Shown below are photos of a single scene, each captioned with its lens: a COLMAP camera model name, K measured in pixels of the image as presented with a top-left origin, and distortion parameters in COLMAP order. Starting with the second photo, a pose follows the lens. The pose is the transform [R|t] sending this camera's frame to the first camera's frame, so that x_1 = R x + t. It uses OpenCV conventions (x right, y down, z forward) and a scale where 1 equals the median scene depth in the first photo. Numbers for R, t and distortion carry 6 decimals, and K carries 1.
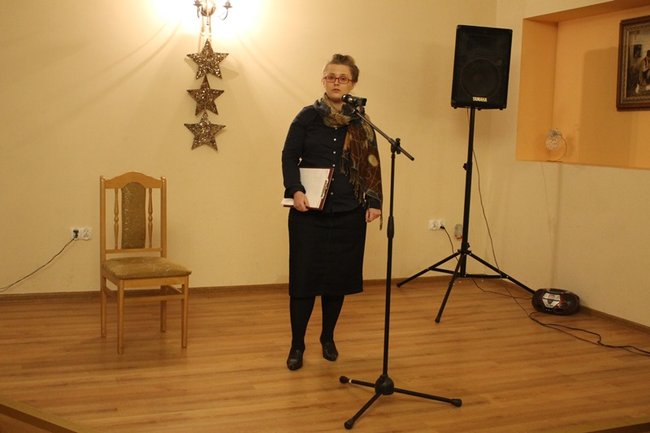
lens RADIAL K [[760.5, 0, 325.0], [0, 760.5, 216.5], [0, 0, 1]] dist [-0.047413, -0.003001]
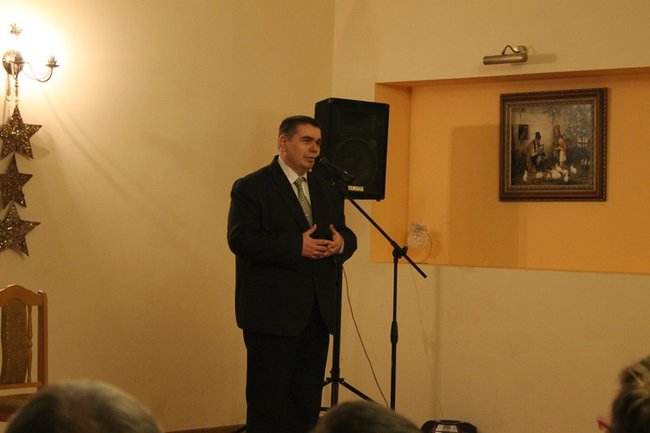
lens RADIAL K [[1651.6, 0, 325.0], [0, 1651.6, 216.5], [0, 0, 1]] dist [-0.032787, 4.999338]
pose [[0.909313, -0.004490, 0.416089, -0.558465], [0.047047, 0.994639, -0.092082, 0.036566], [-0.413445, 0.103307, 0.904650, -0.580555]]
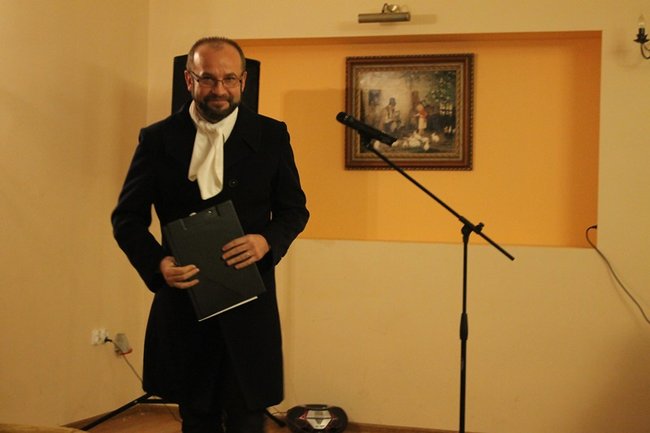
lens RADIAL K [[1323.7, 0, 325.0], [0, 1323.7, 216.5], [0, 0, 1]] dist [0.003749, 0.022909]
pose [[0.671706, -0.020756, 0.740527, -0.670263], [0.077514, 0.996090, -0.042391, -0.034512], [-0.736751, 0.085875, 0.670689, 0.089461]]
